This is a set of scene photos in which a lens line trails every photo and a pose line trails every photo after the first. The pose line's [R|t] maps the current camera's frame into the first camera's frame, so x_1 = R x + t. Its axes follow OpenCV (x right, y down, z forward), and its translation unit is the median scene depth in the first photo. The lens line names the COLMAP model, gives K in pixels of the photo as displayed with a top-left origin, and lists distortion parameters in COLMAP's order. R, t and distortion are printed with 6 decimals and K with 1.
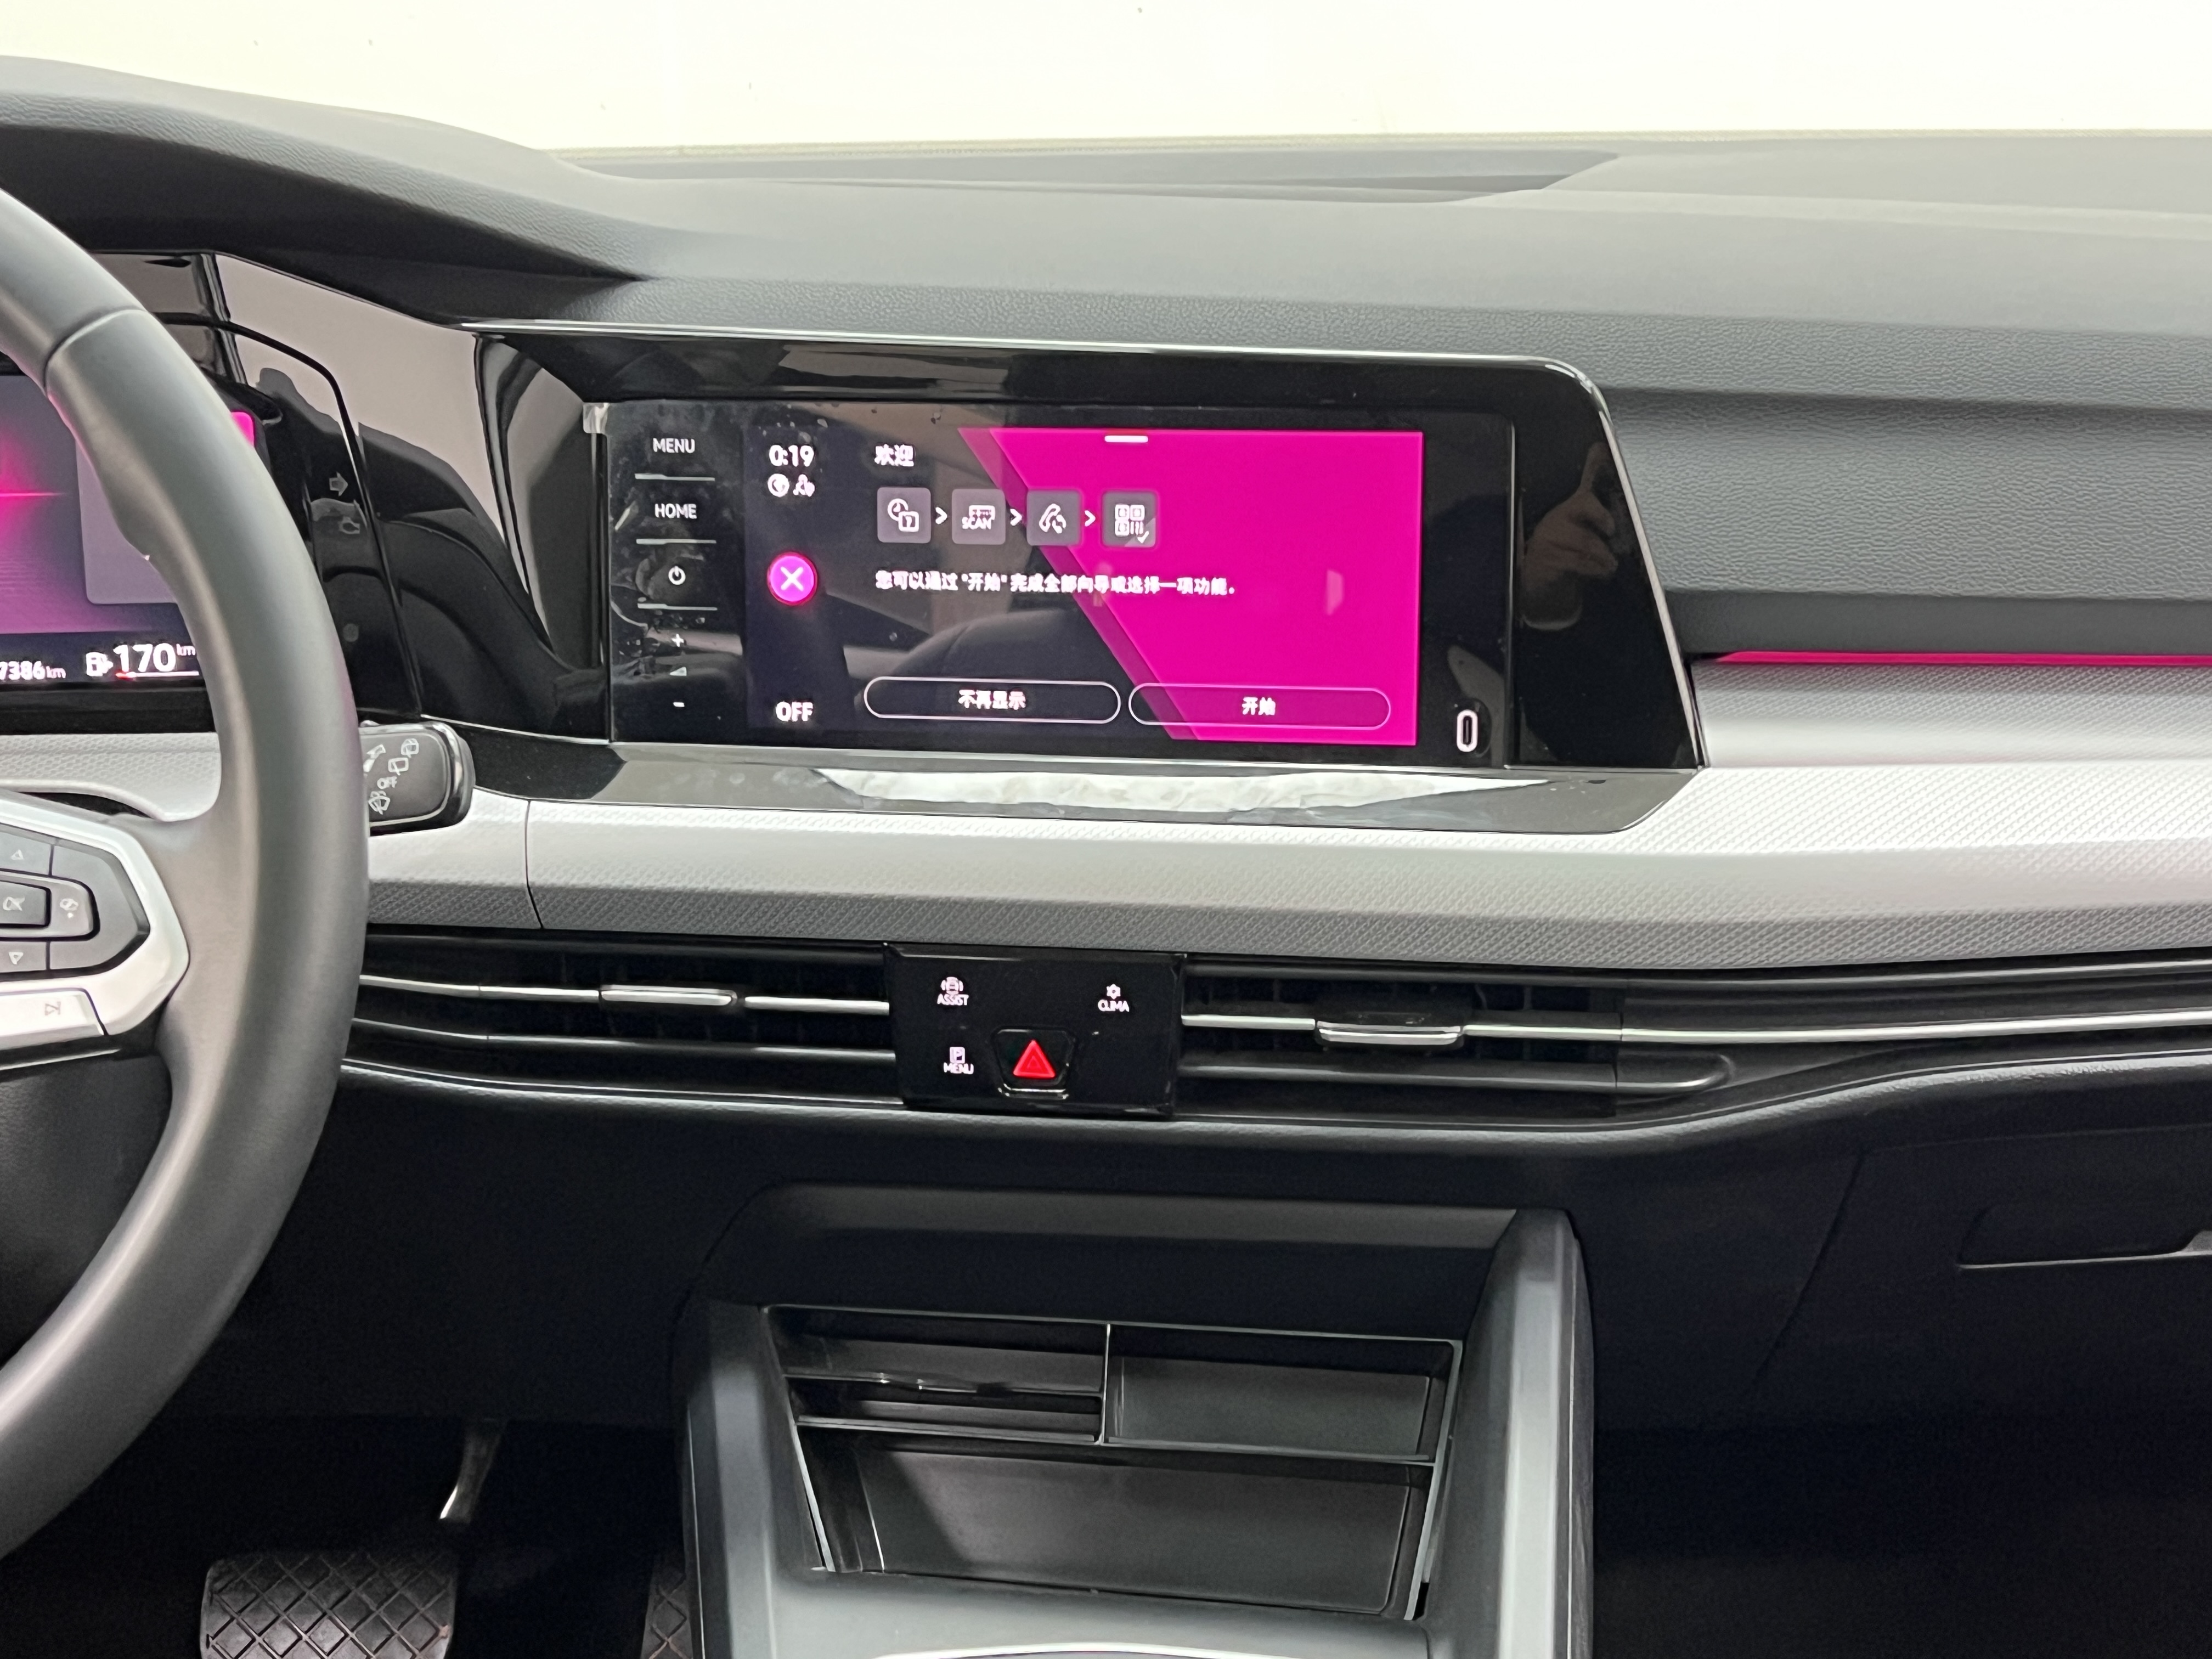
lens RADIAL K [[3312.4, 0, 1191.6], [0, 3312.4, 875.5], [0, 0, 1]] dist [0.085243, 0.000000]
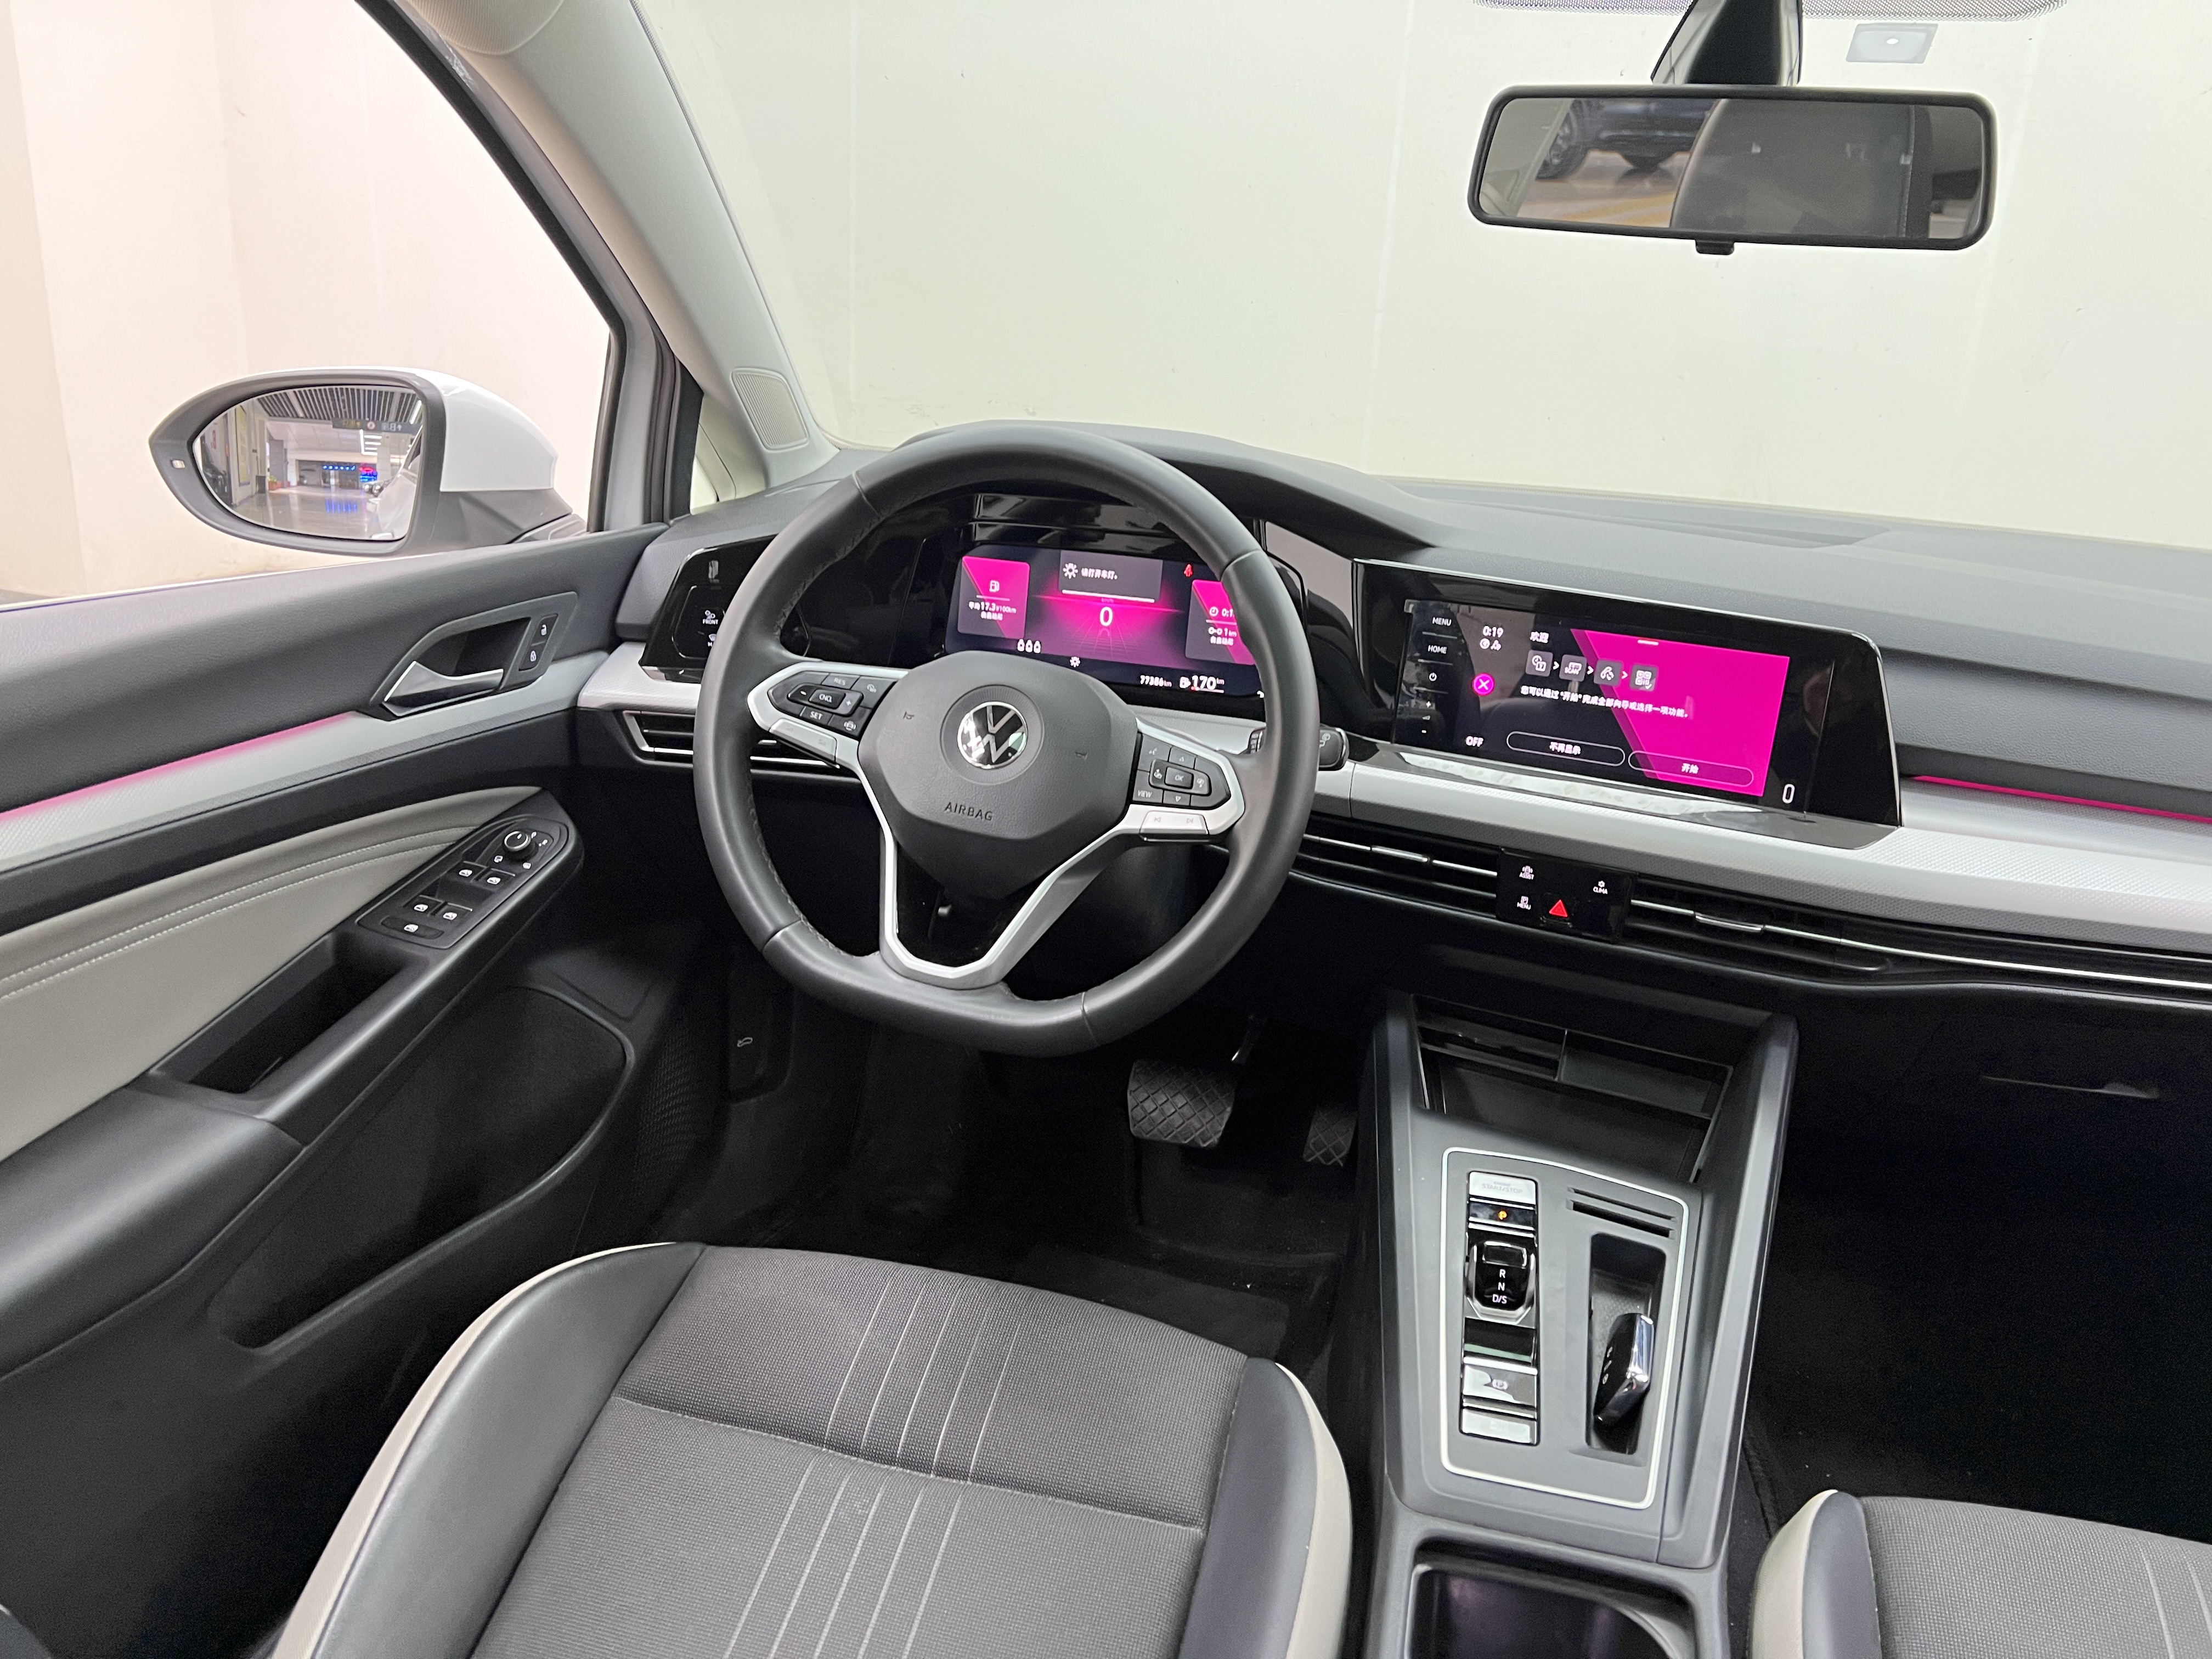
lens RADIAL K [[1658.8, 0, 1115.7], [0, 1658.8, 832.3], [0, 0, 1]] dist [0.079012, -0.097860]
pose [[0.957698, 0.154724, -0.242642, -0.067818], [-0.150388, 0.987956, 0.036410, 0.008290], [0.245353, 0.001621, 0.969433, -0.185732]]
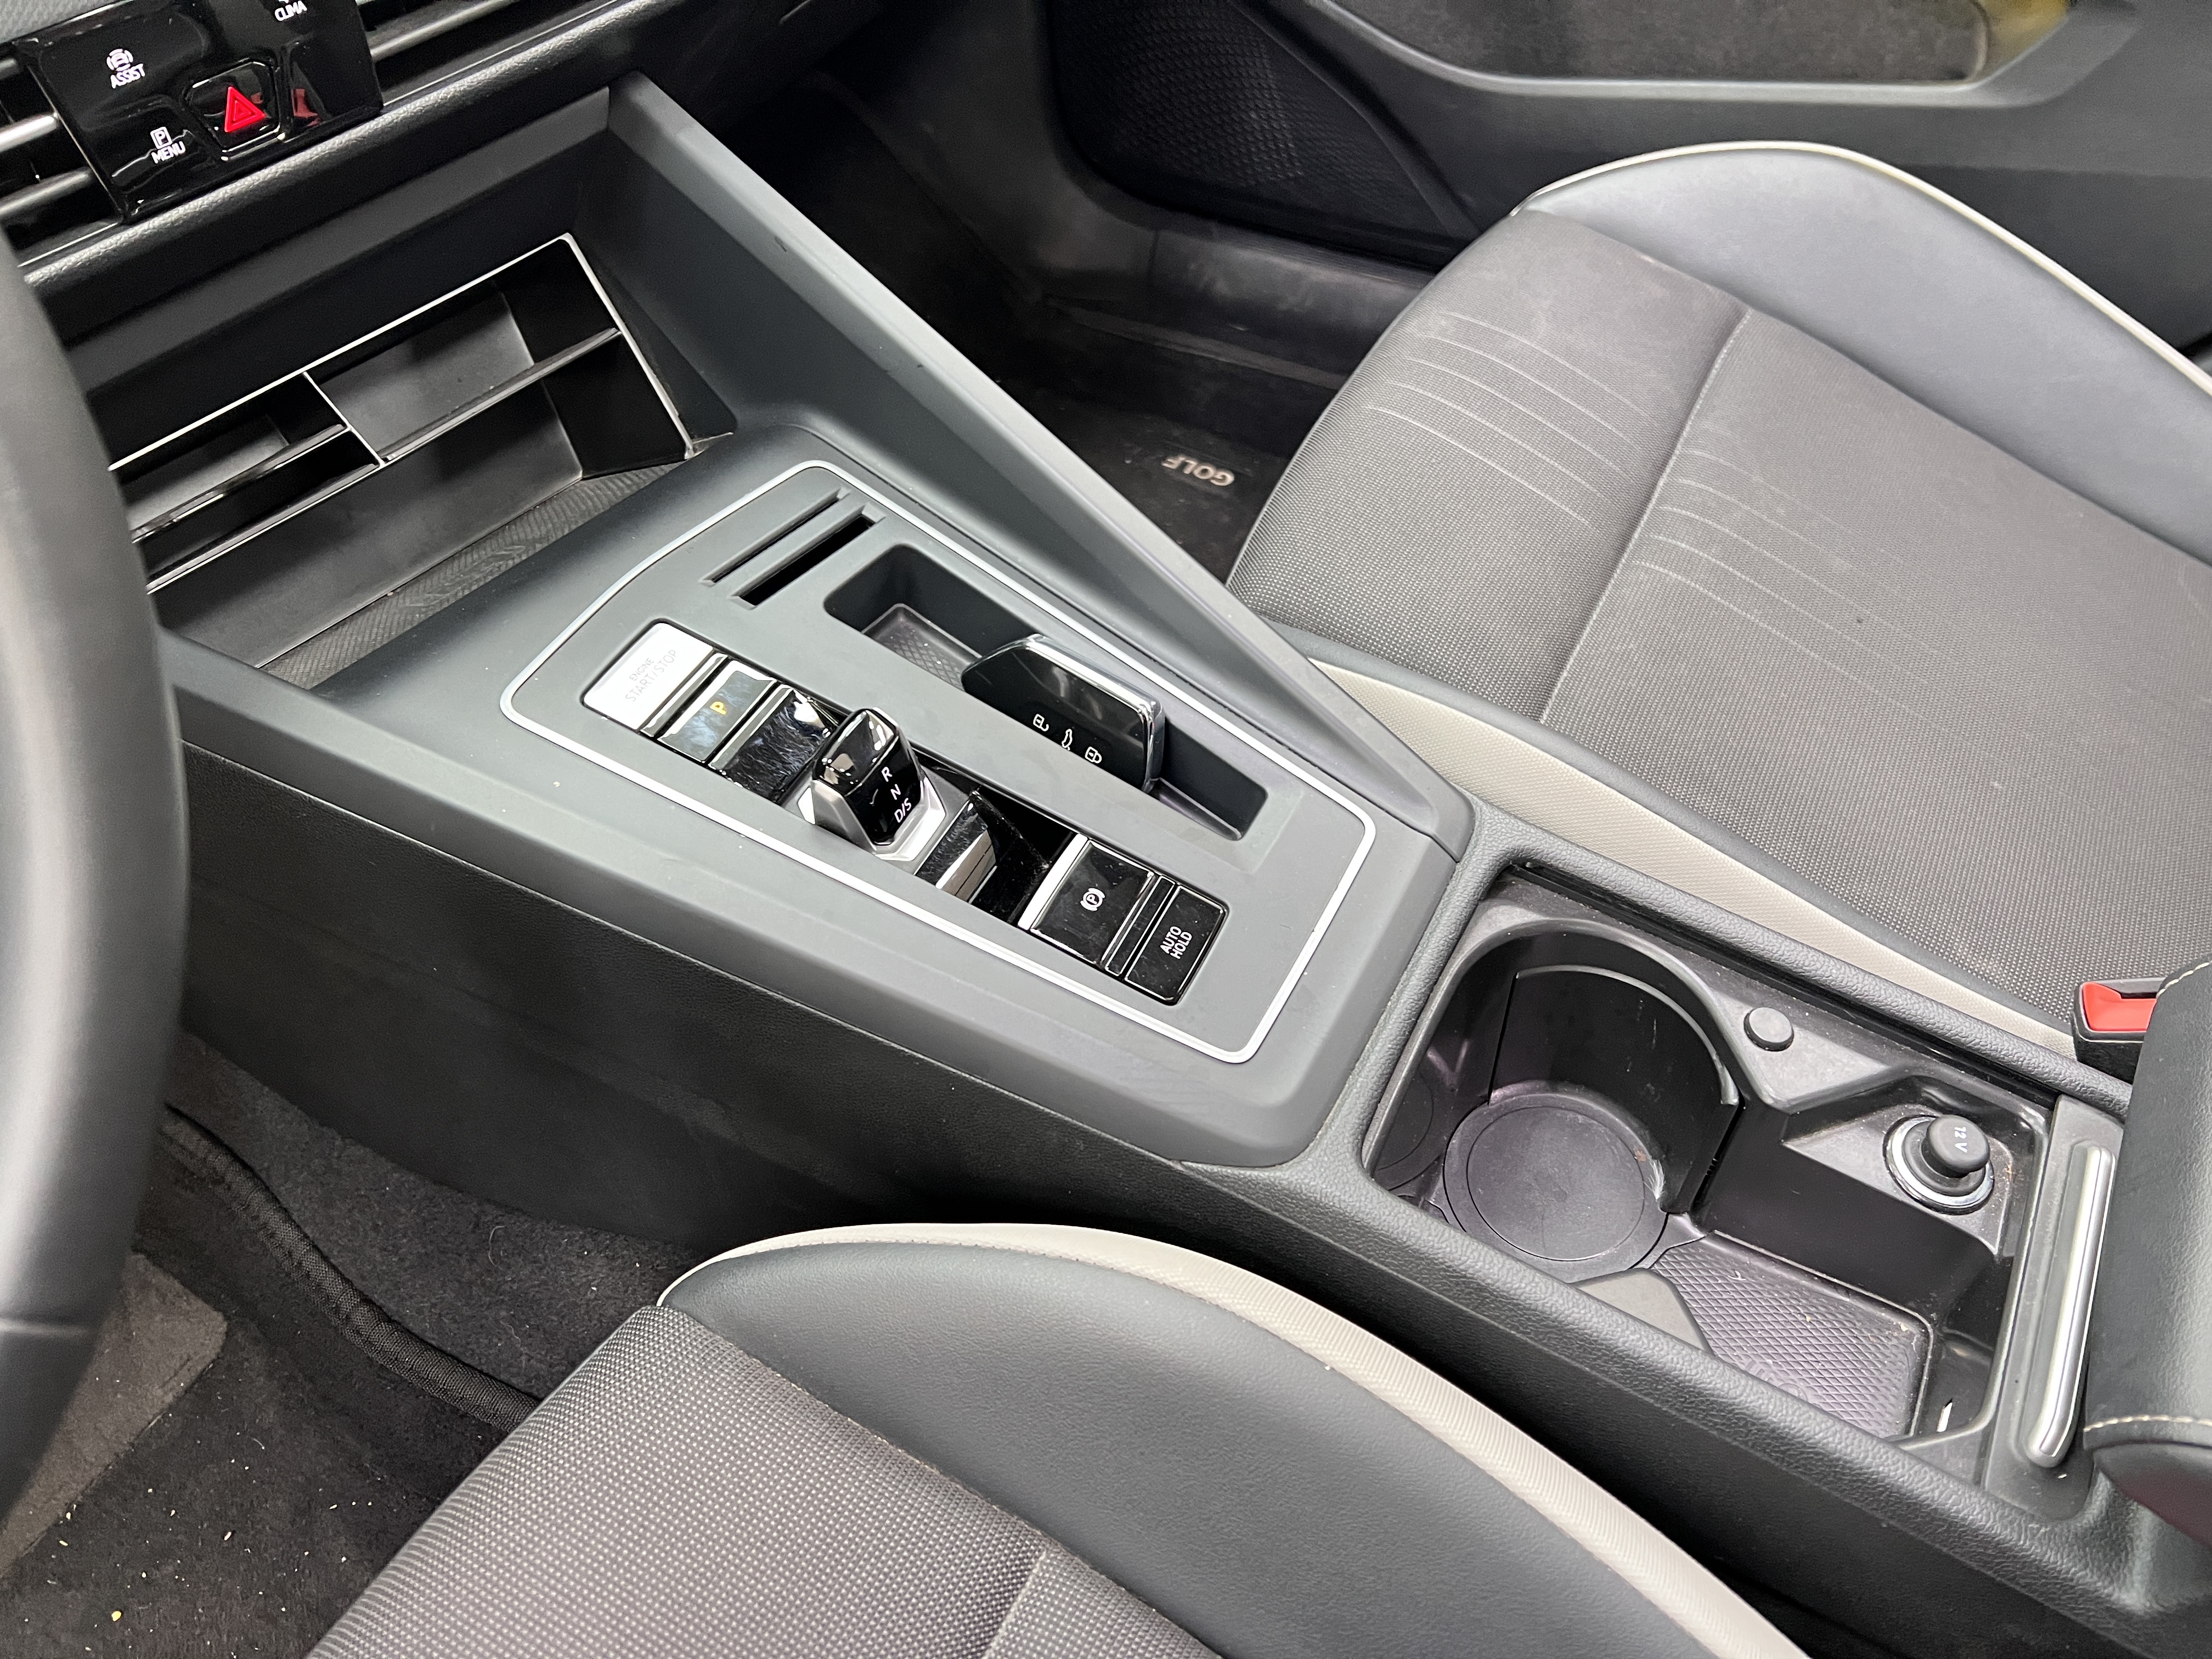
lens RADIAL K [[1658.8, 0, 1092.4], [0, 1658.8, 835.4], [0, 0, 1]] dist [0.079012, -0.097860]
pose [[0.513209, -0.644991, 0.566219, -0.320853], [0.286029, 0.750545, 0.595710, -0.004698], [-0.809200, -0.143769, 0.569672, 0.491070]]
